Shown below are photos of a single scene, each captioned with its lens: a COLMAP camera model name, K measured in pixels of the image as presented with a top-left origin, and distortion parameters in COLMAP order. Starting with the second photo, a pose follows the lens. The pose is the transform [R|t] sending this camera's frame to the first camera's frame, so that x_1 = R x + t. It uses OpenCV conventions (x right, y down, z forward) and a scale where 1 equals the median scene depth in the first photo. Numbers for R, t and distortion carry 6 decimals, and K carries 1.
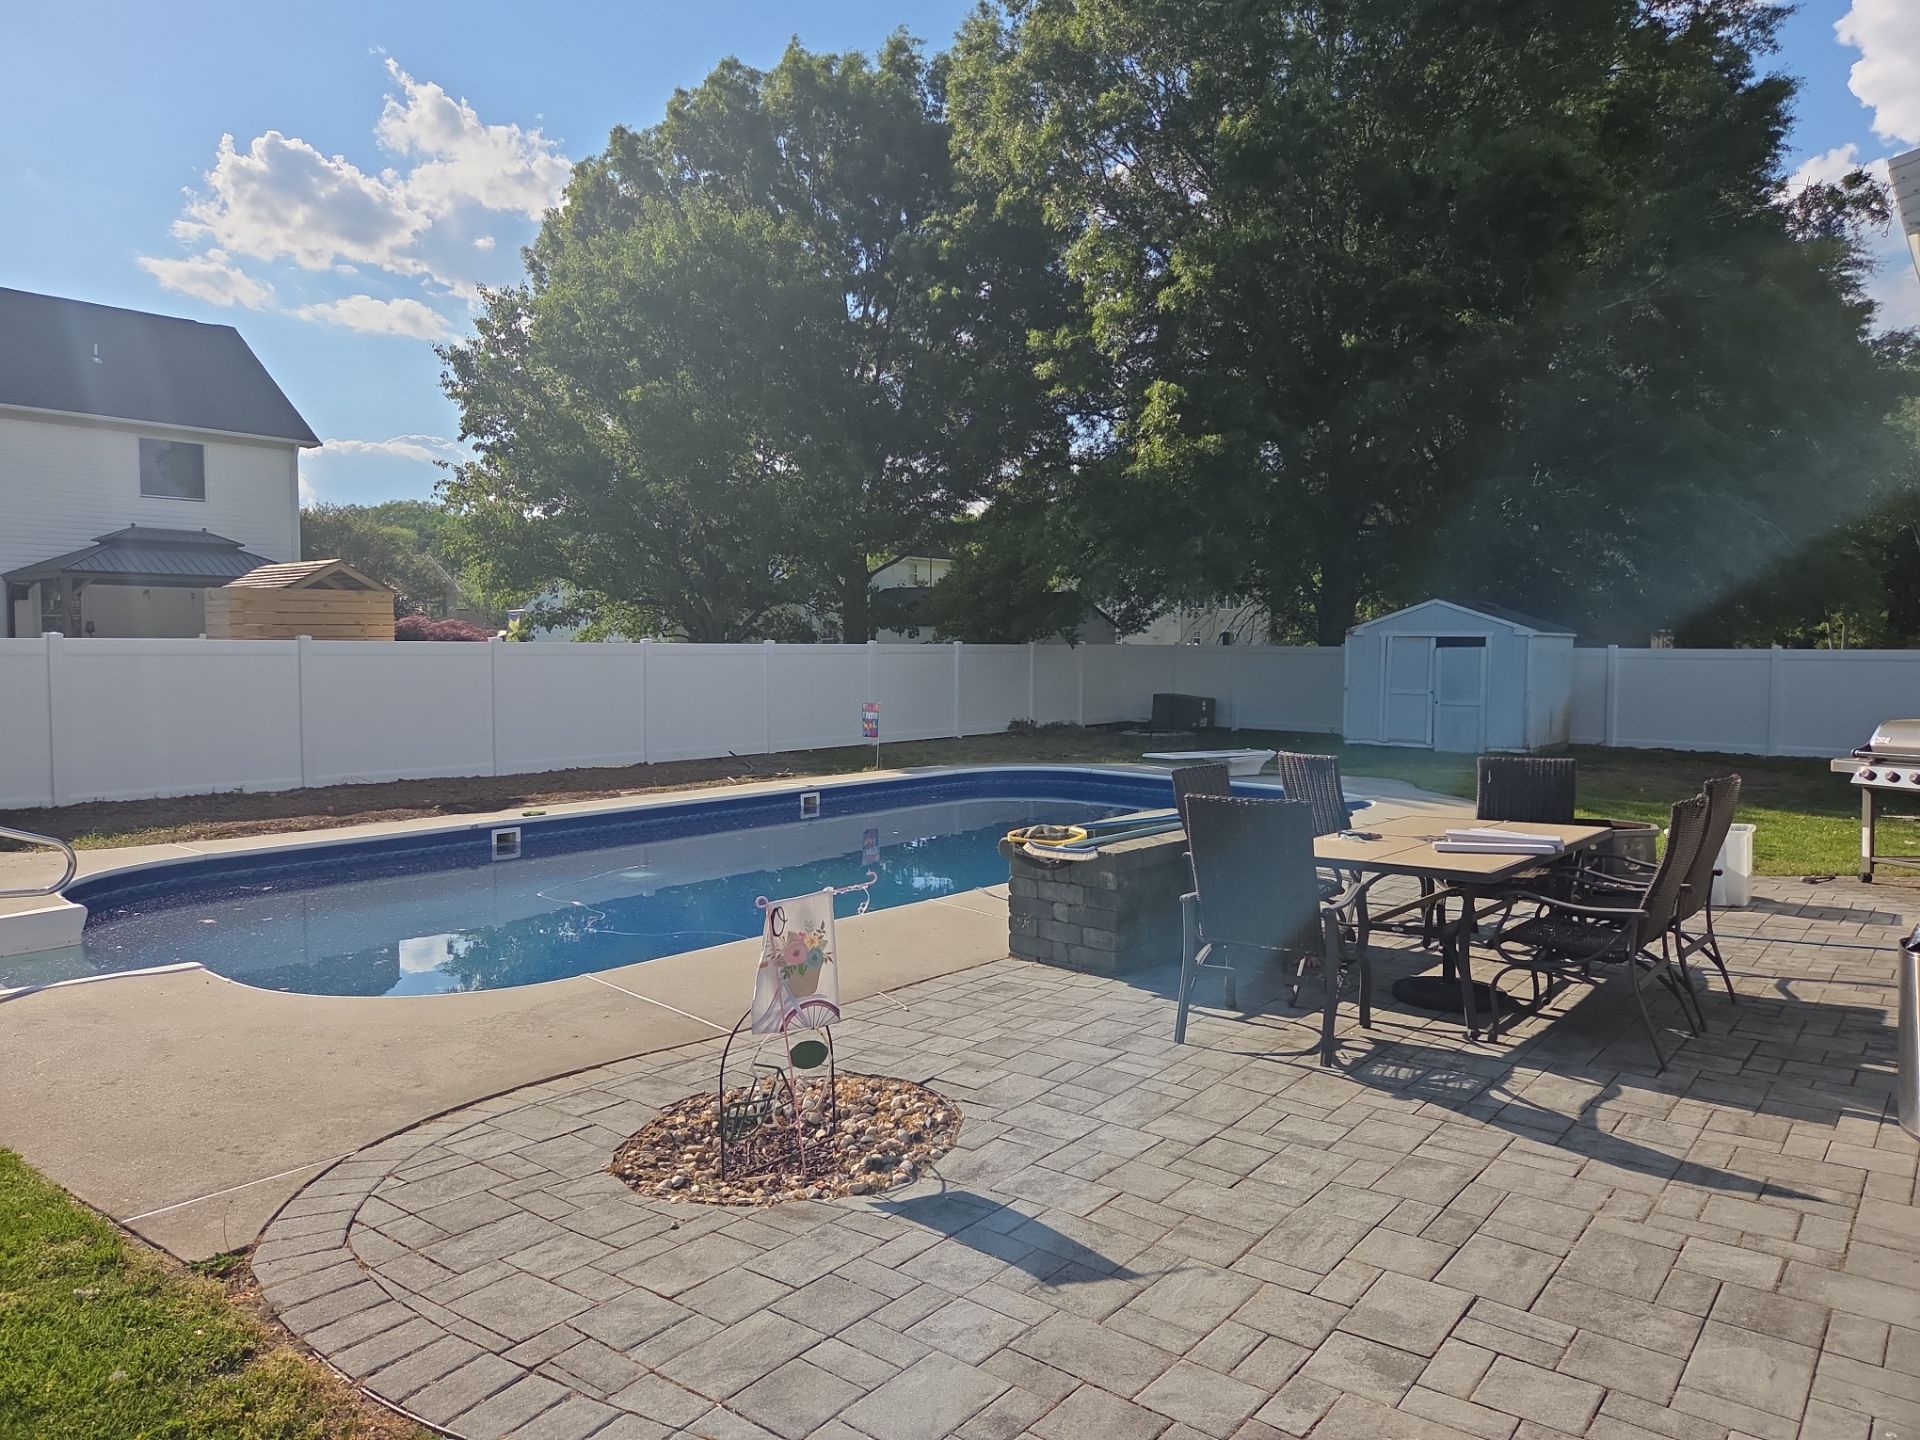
lens RADIAL K [[1280.1, 0, 963.7], [0, 1280.1, 704.9], [0, 0, 1]] dist [0.079690, -0.052635]
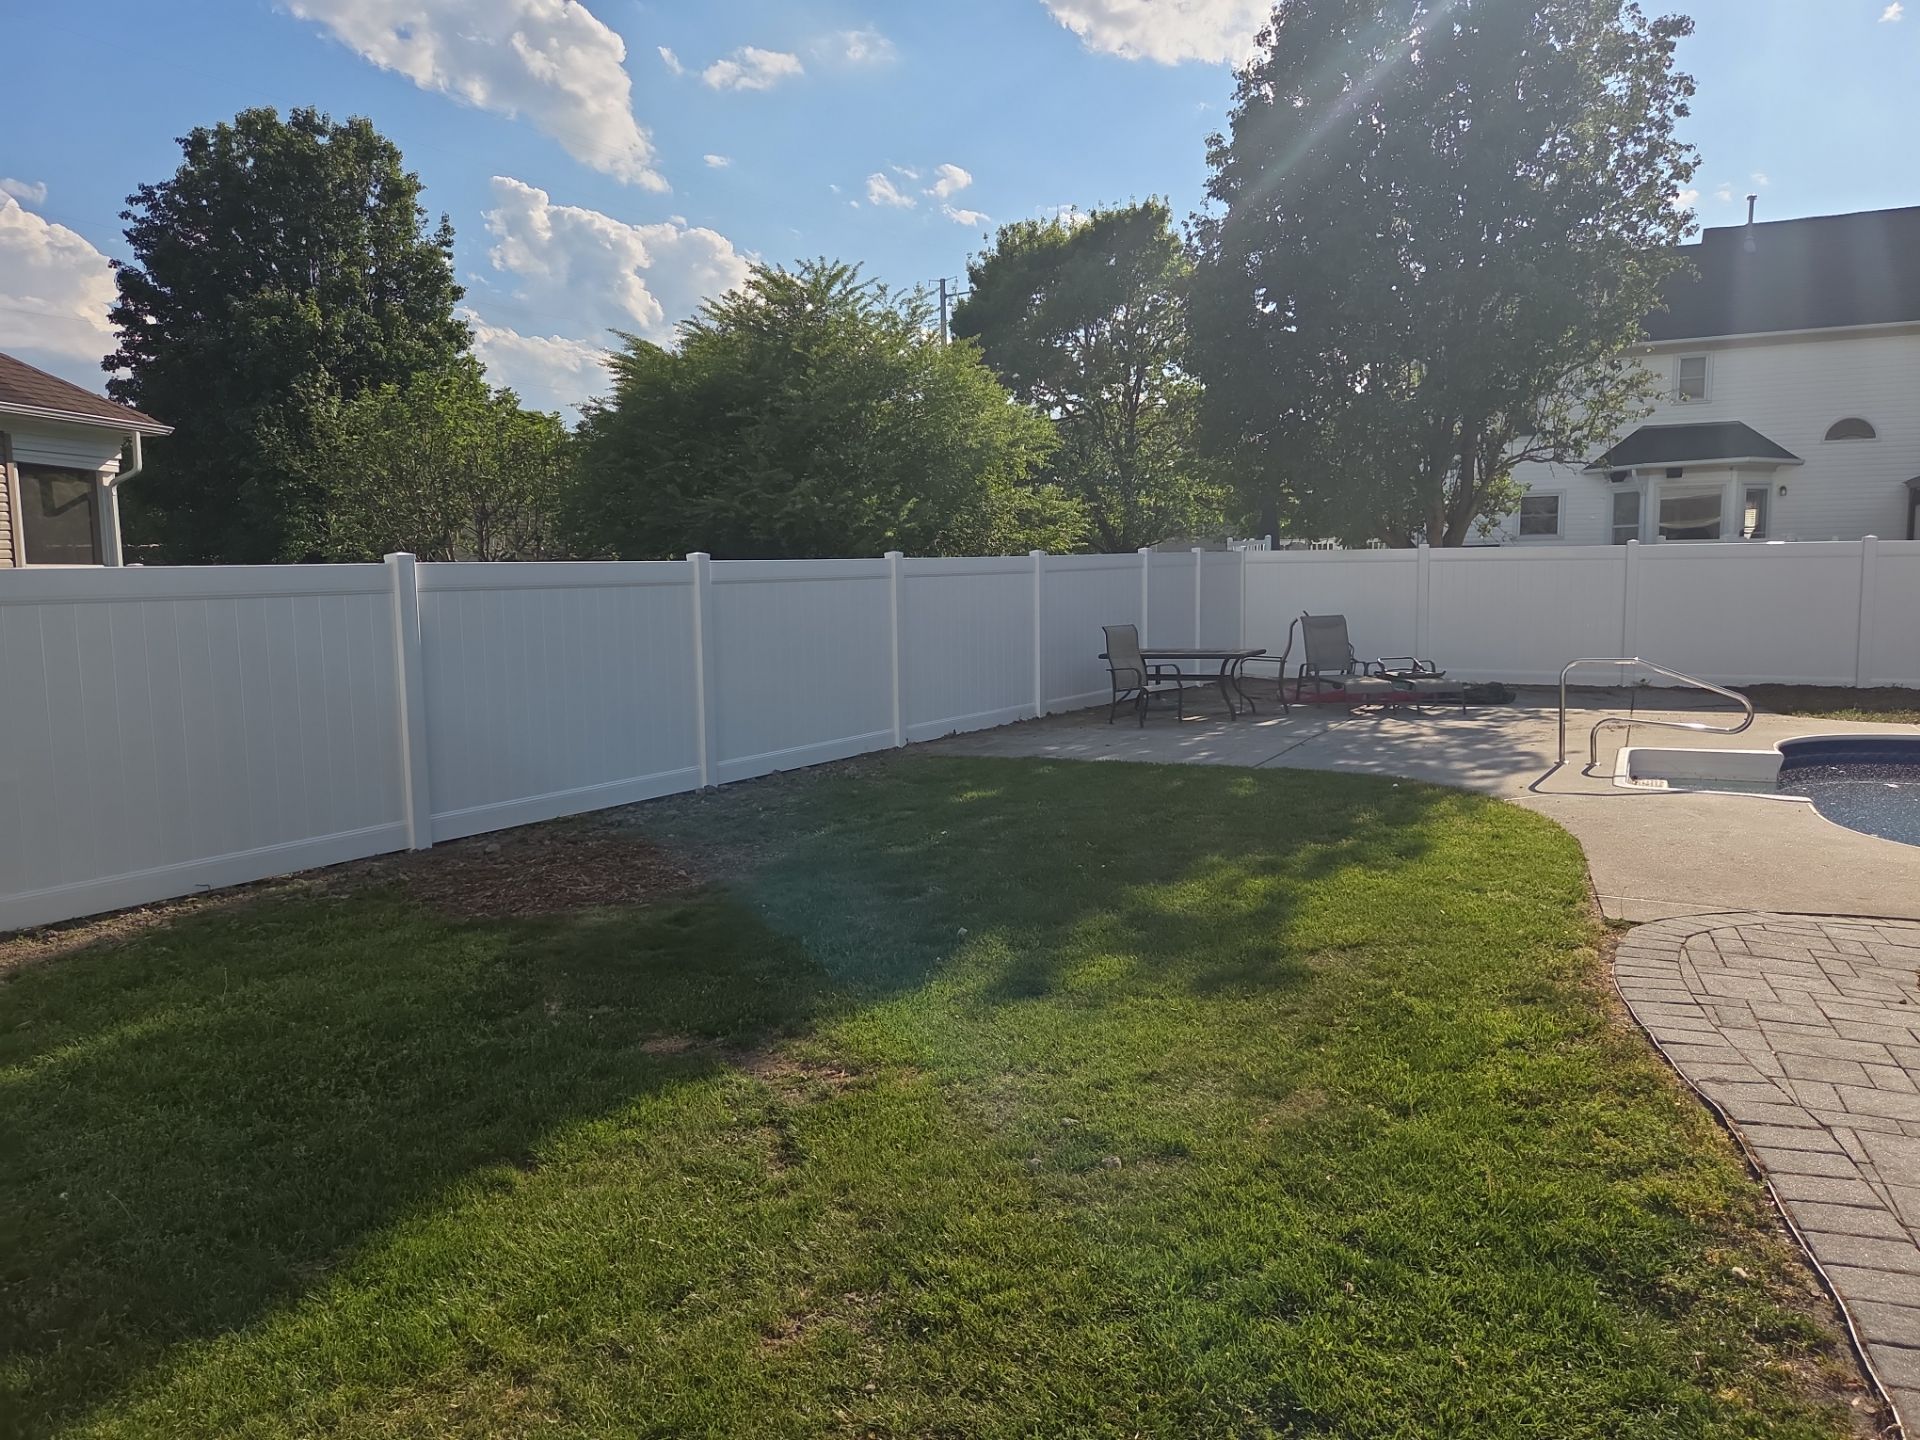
lens RADIAL K [[1280.1, 0, 977.0], [0, 1280.1, 706.9], [0, 0, 1]] dist [0.079690, -0.052635]
pose [[0.272975, 0.105556, -0.956212, 0.185374], [-0.034094, 0.994399, 0.100039, 0.004835], [0.961417, 0.005293, 0.275045, -0.055924]]
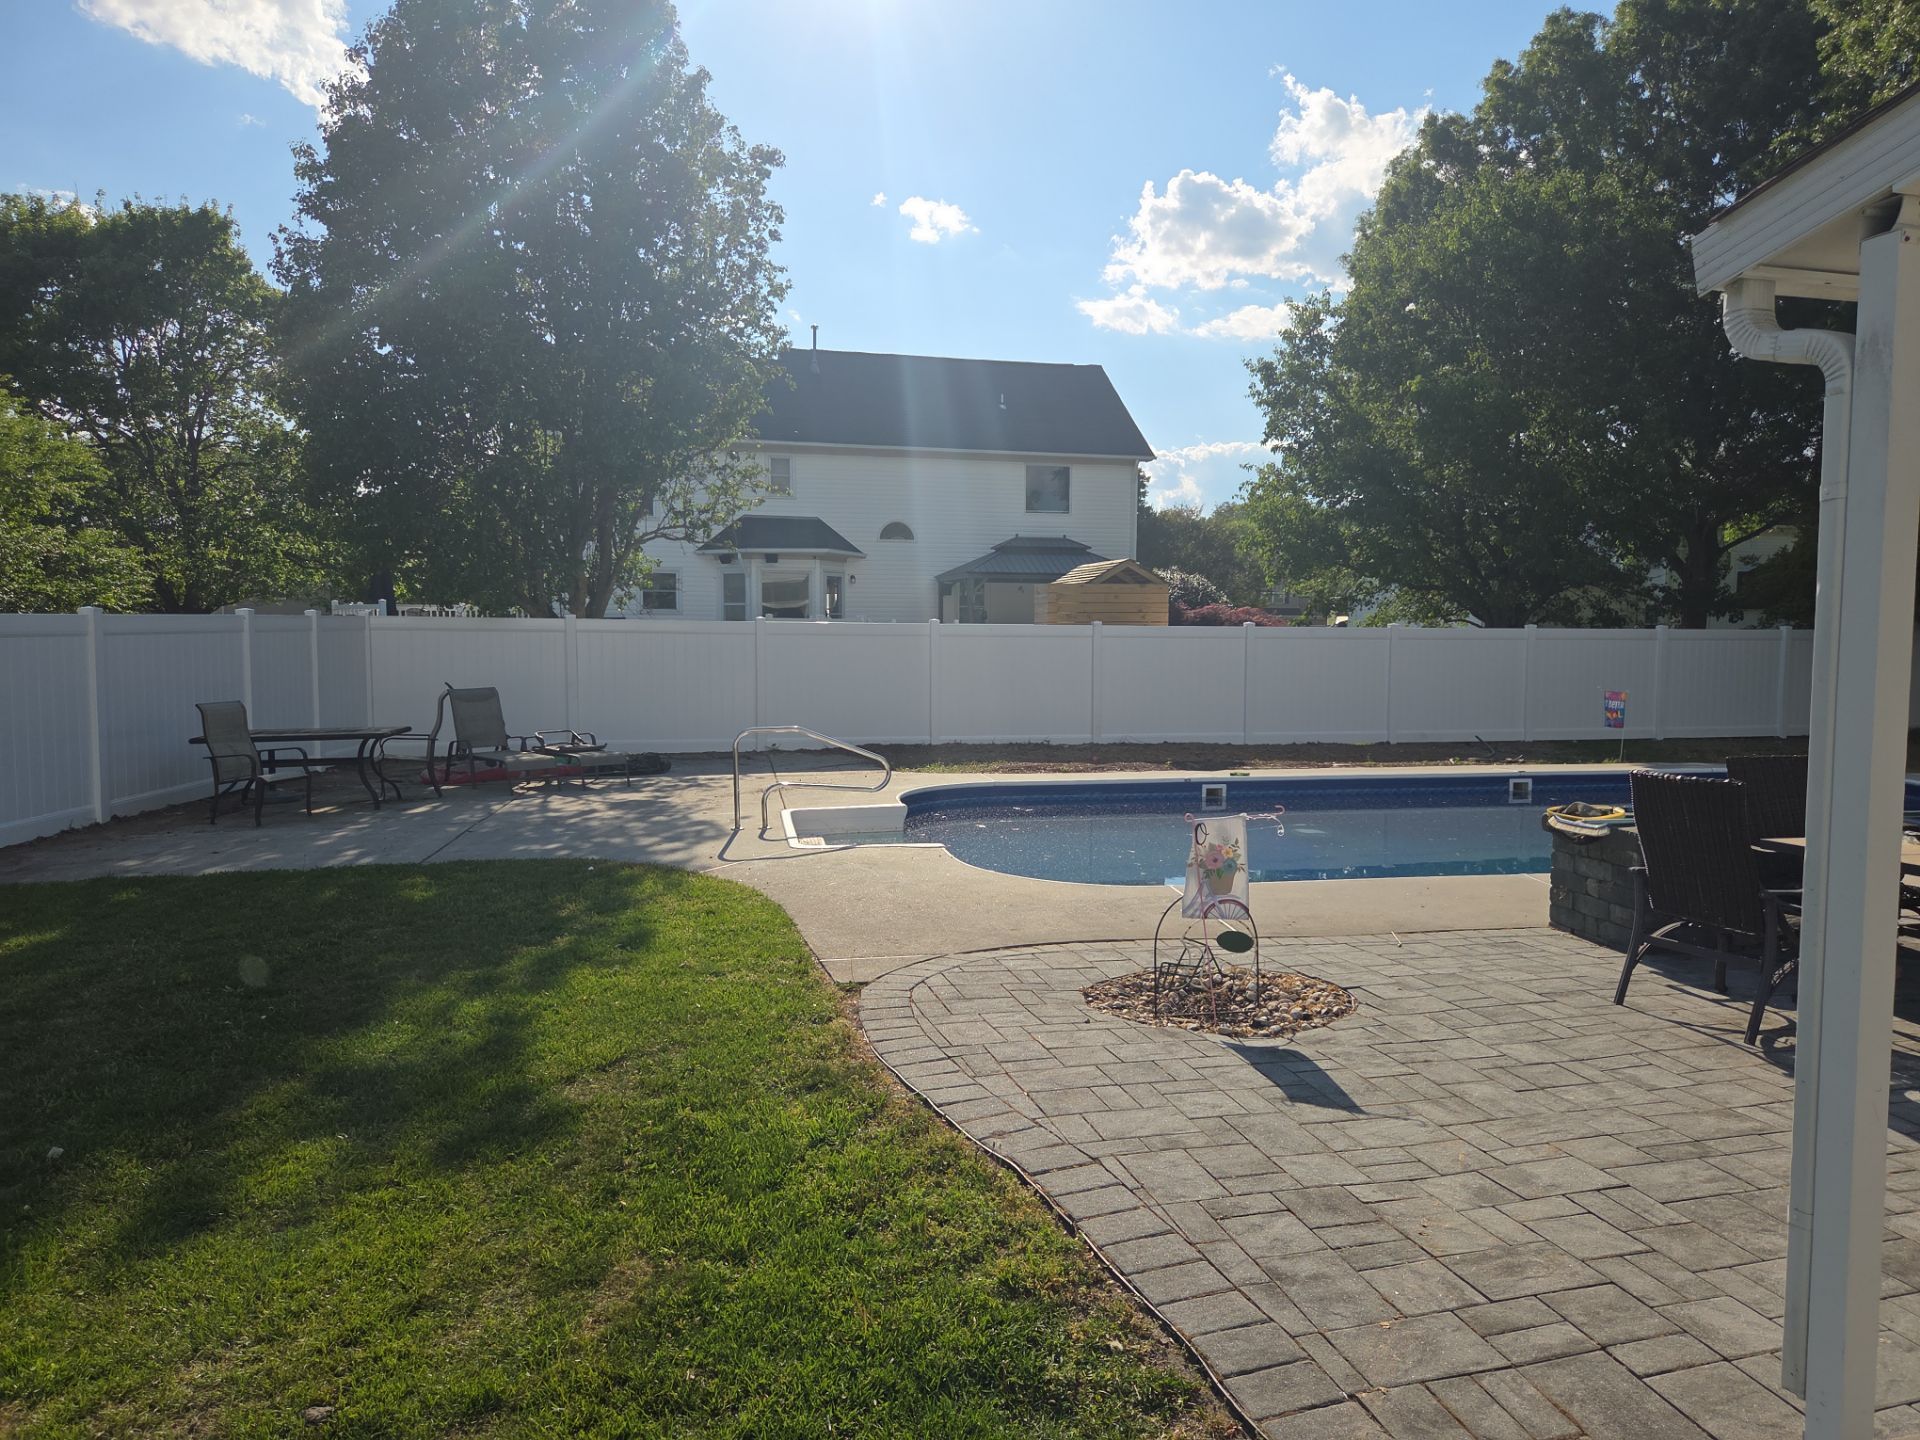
lens RADIAL K [[1280.1, 0, 975.1], [0, 1280.1, 726.6], [0, 0, 1]] dist [0.079690, -0.052635]
pose [[0.806399, 0.050227, -0.589235, 0.131750], [-0.034150, 0.998679, 0.038393, 0.004603], [0.590385, -0.010838, 0.807049, -0.061582]]
